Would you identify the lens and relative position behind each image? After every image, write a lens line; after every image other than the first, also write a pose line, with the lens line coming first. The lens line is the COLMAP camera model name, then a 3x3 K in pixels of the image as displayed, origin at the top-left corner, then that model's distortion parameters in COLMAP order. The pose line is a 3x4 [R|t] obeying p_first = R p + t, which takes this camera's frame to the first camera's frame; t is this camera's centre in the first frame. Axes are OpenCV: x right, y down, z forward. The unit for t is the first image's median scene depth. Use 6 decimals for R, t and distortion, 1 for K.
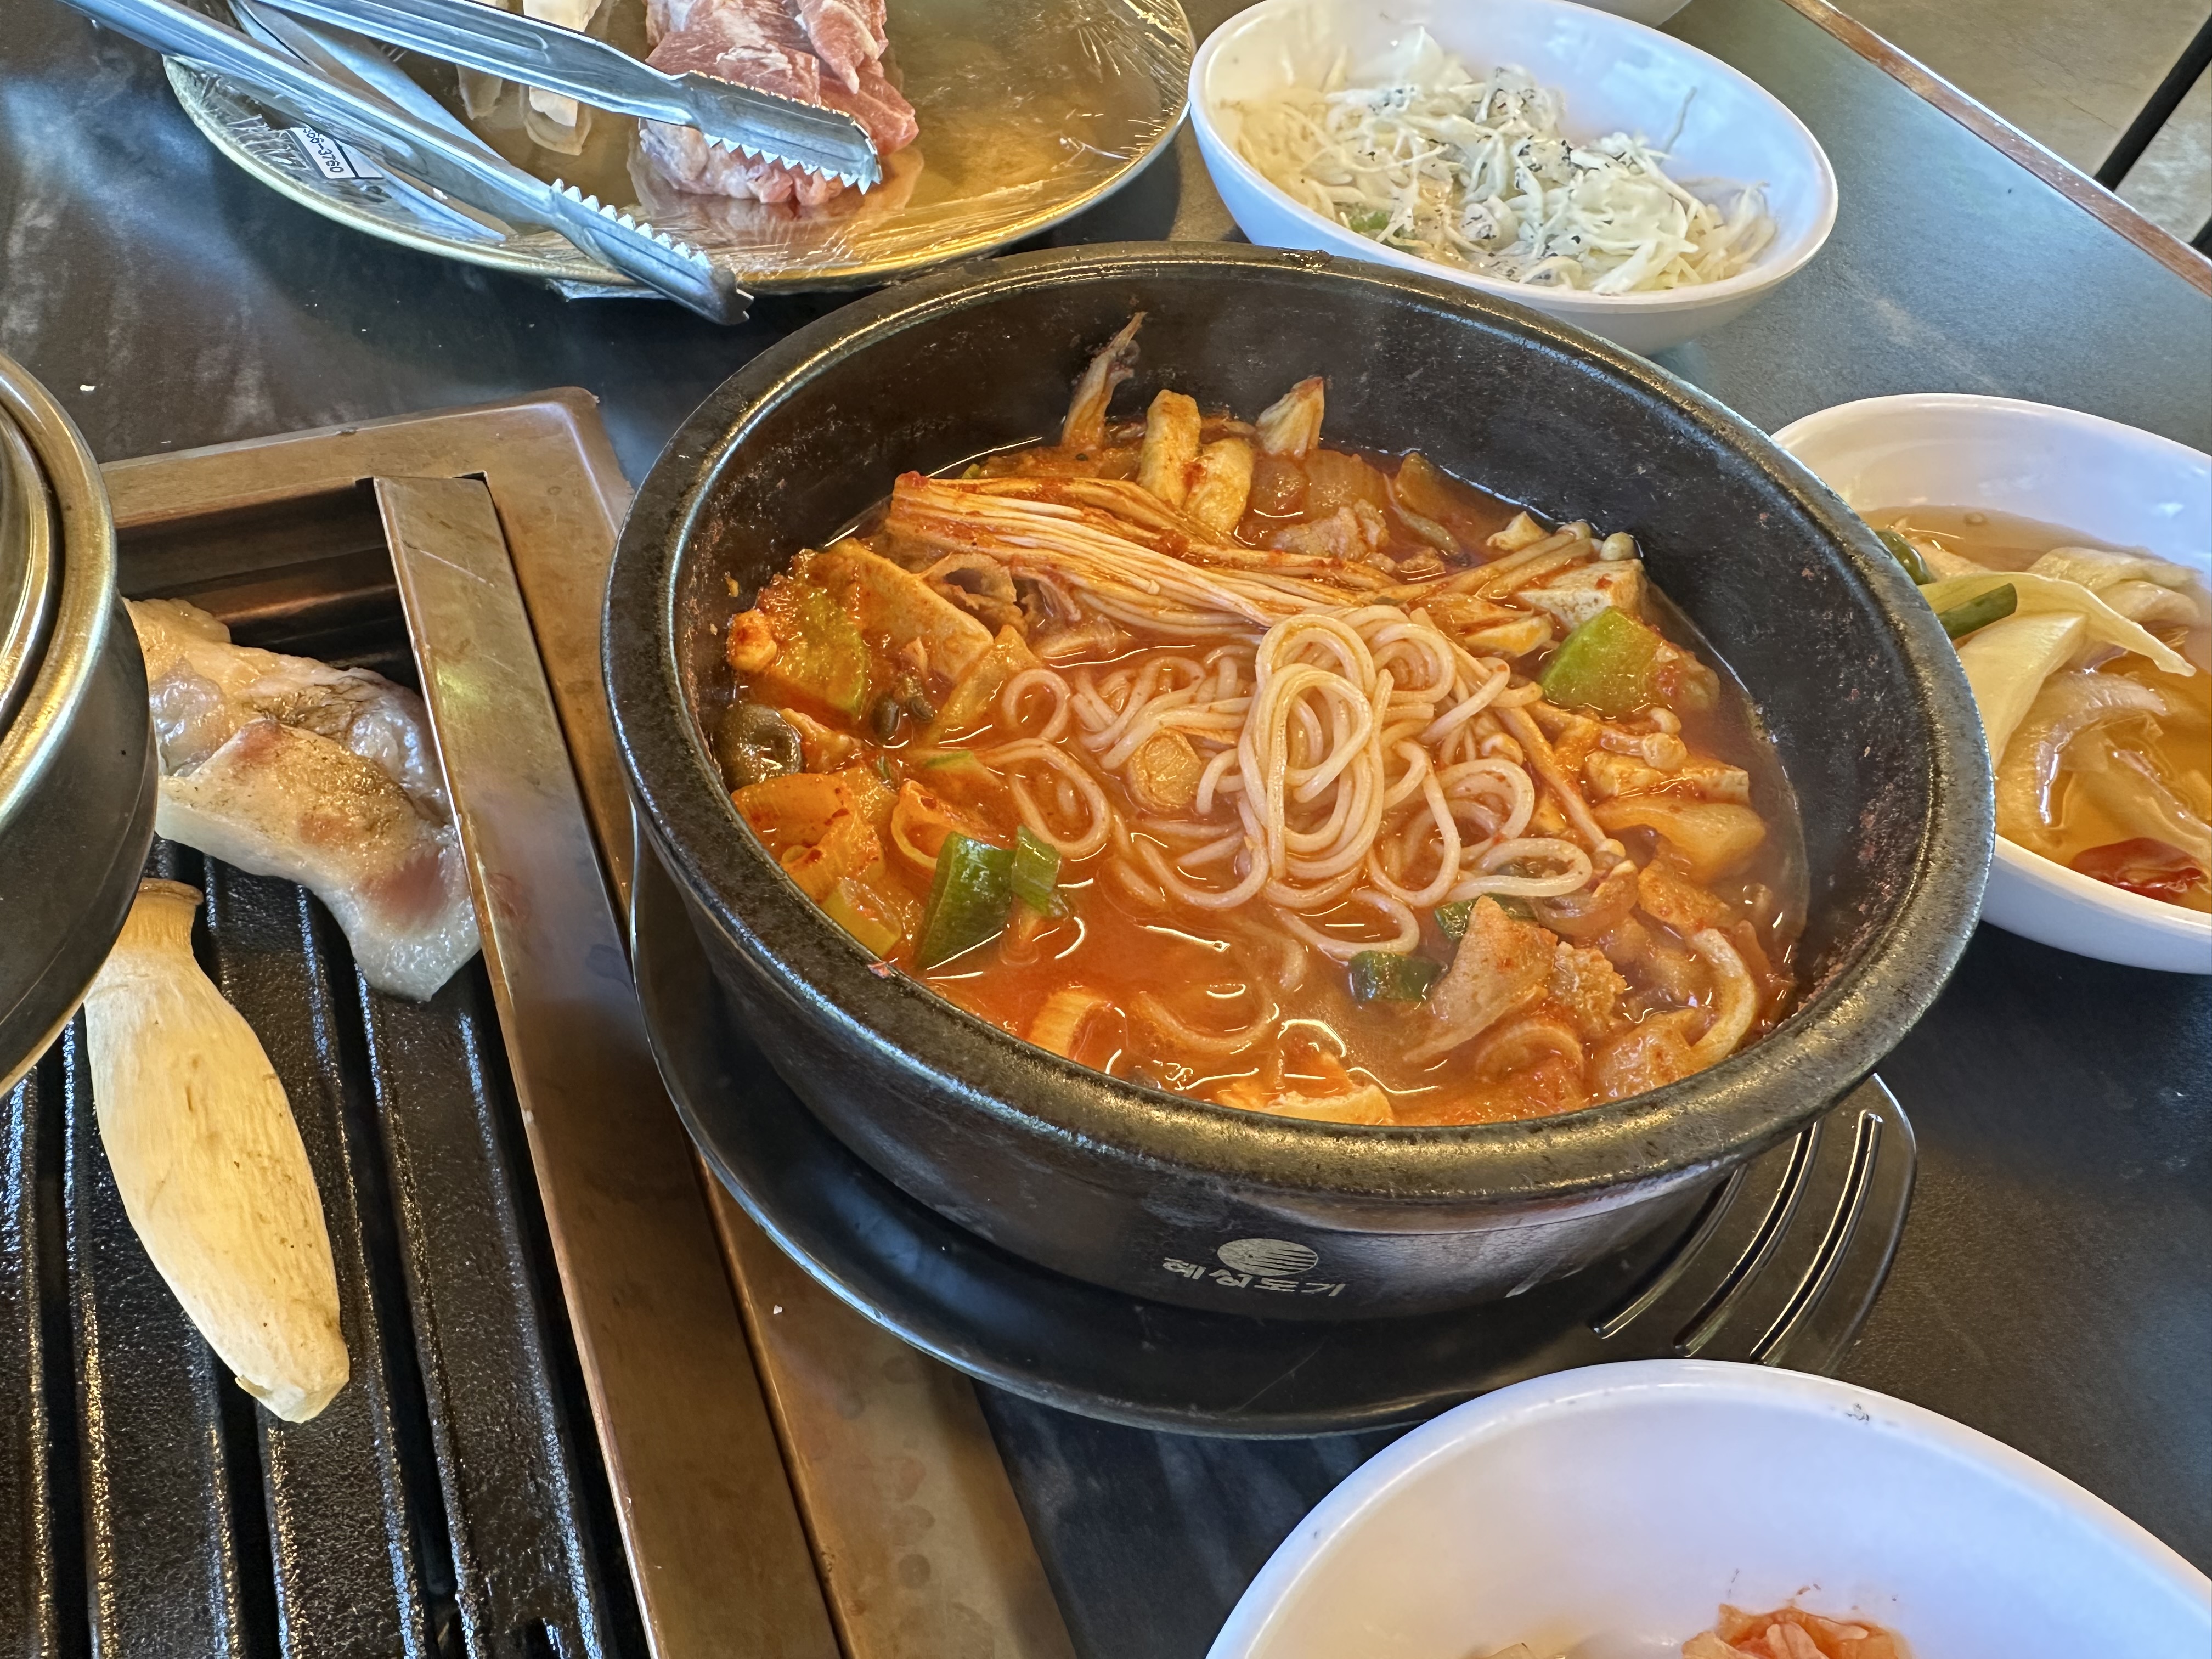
lens RADIAL K [[1548.4, 0, 1106.0], [0, 1548.4, 829.5], [0, 0, 1]] dist [-0.007864, 0.001212]
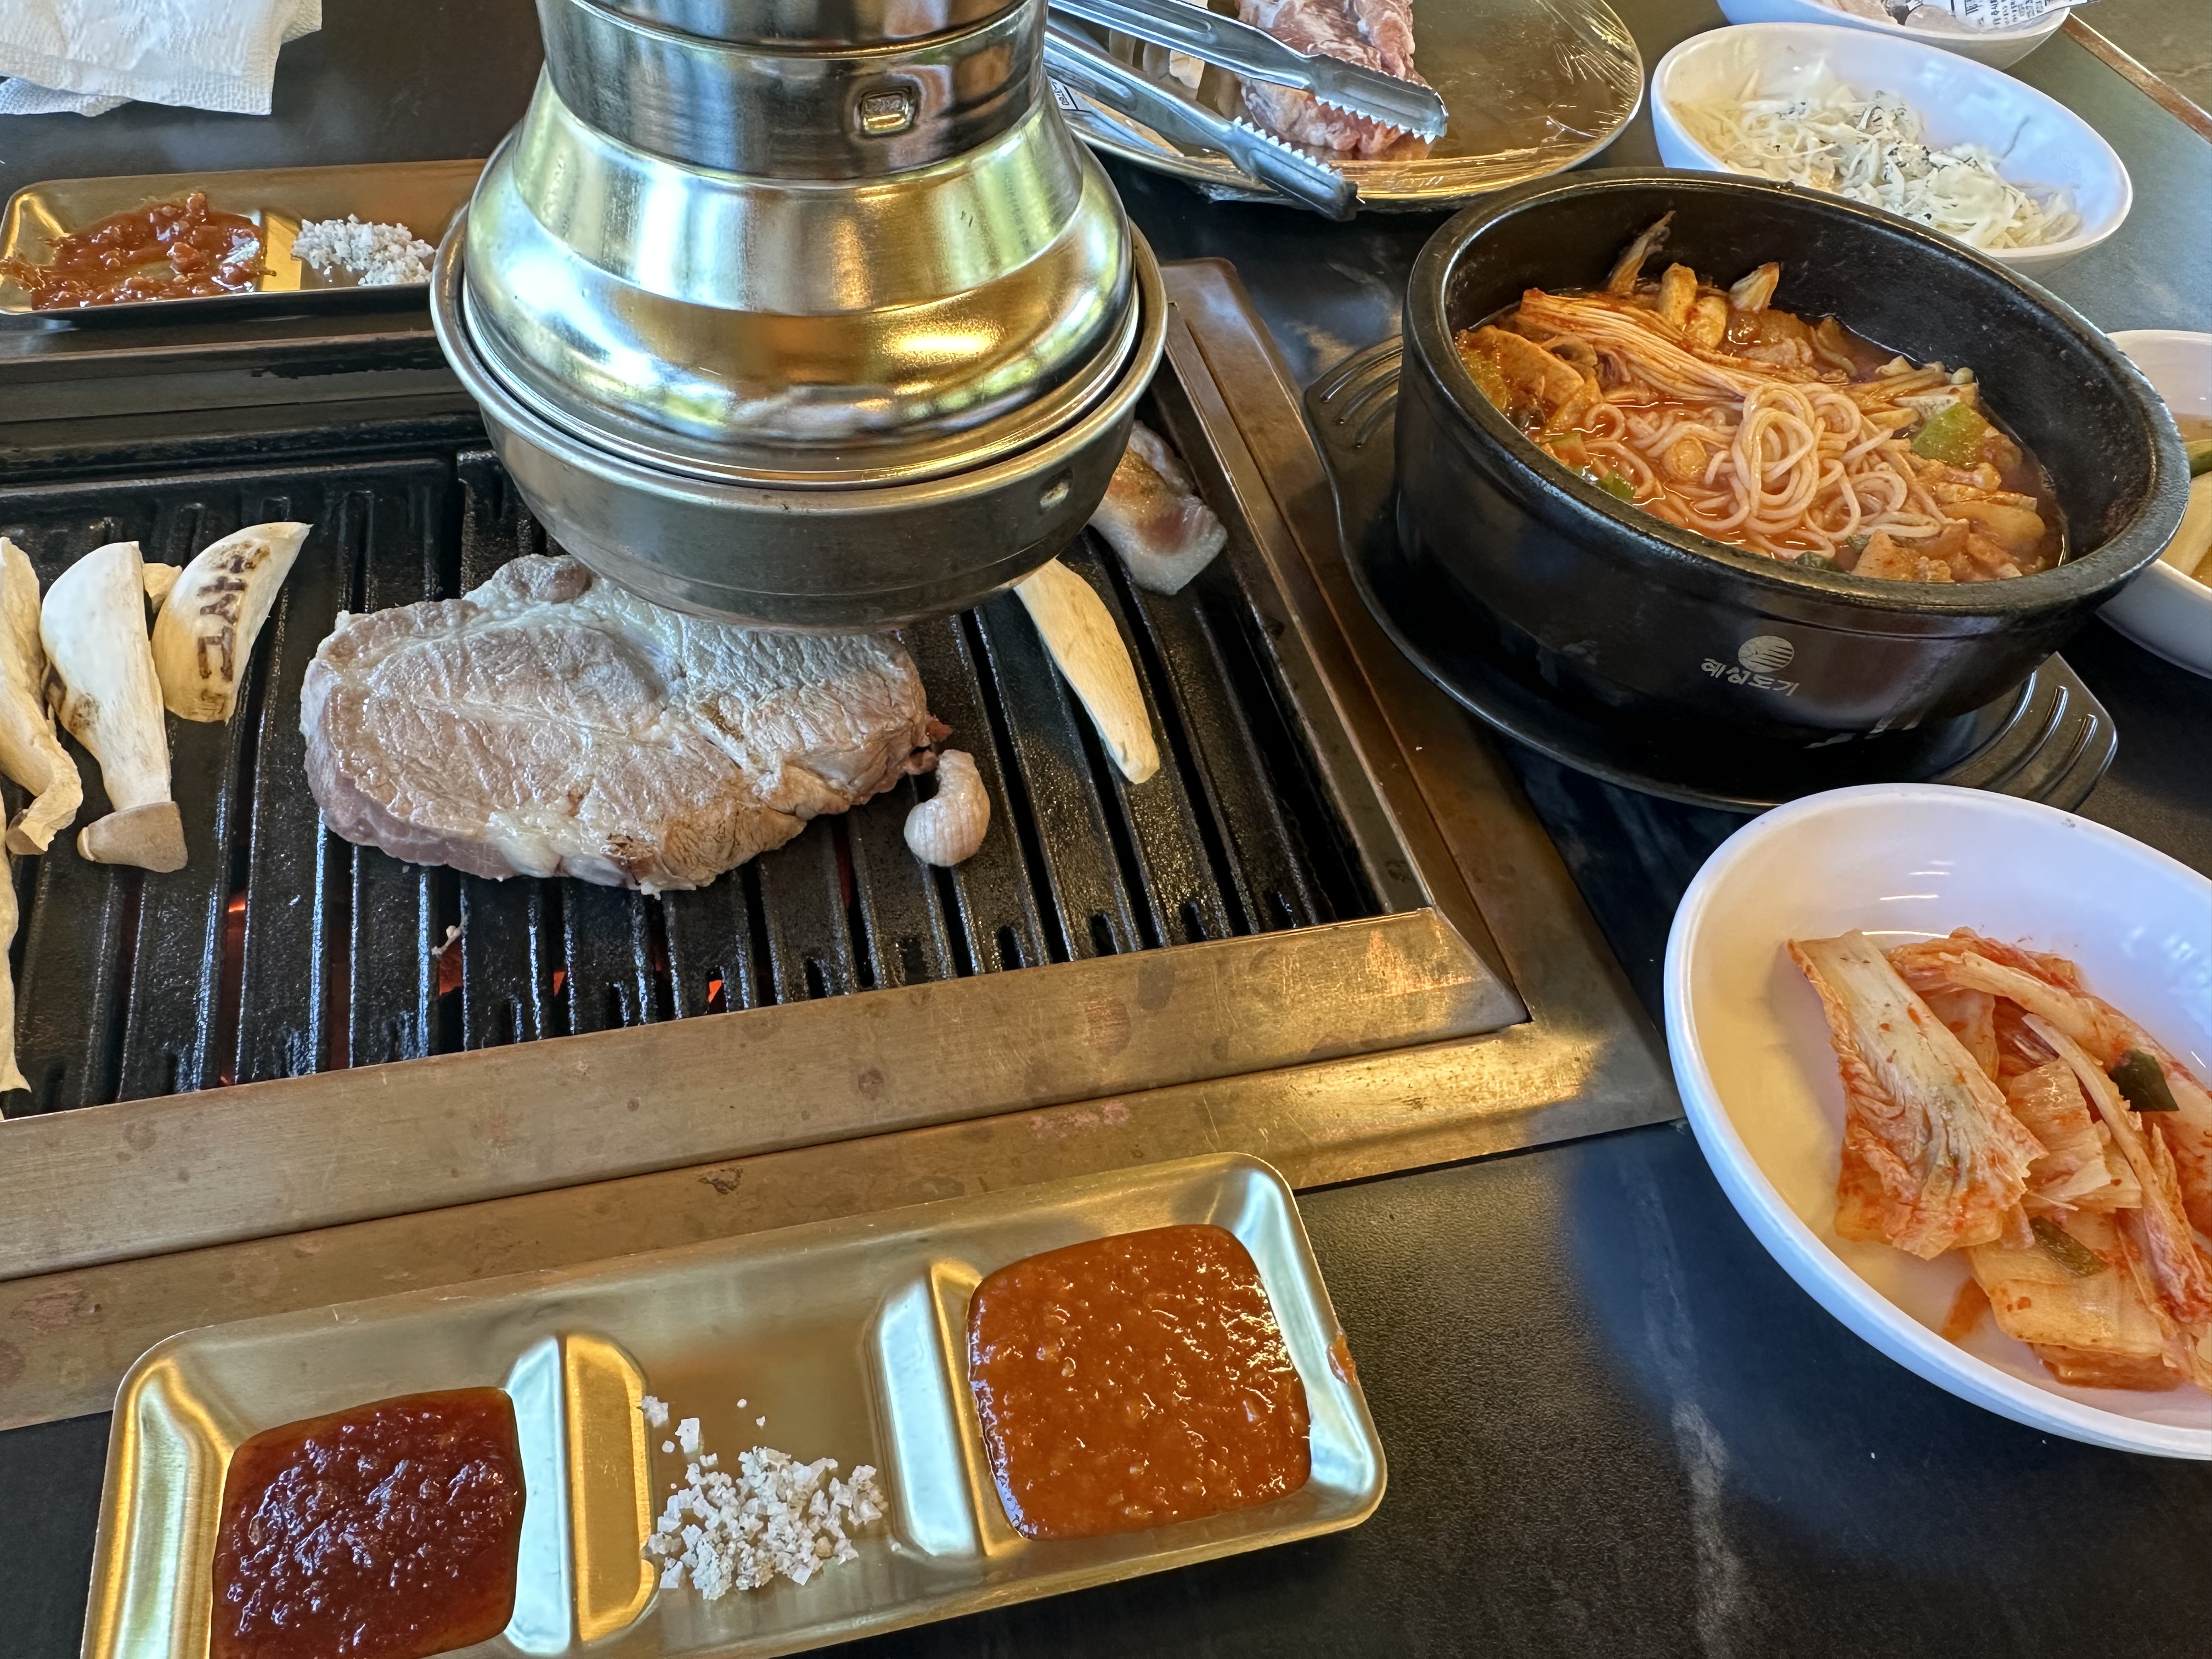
lens RADIAL K [[1548.4, 0, 1106.0], [0, 1548.4, 829.5], [0, 0, 1]] dist [-0.007864, 0.001212]
pose [[0.986811, 0.118530, -0.110249, -0.321347], [-0.119993, 0.992752, -0.006714, 0.410007], [0.108654, 0.019854, 0.993881, -0.695212]]
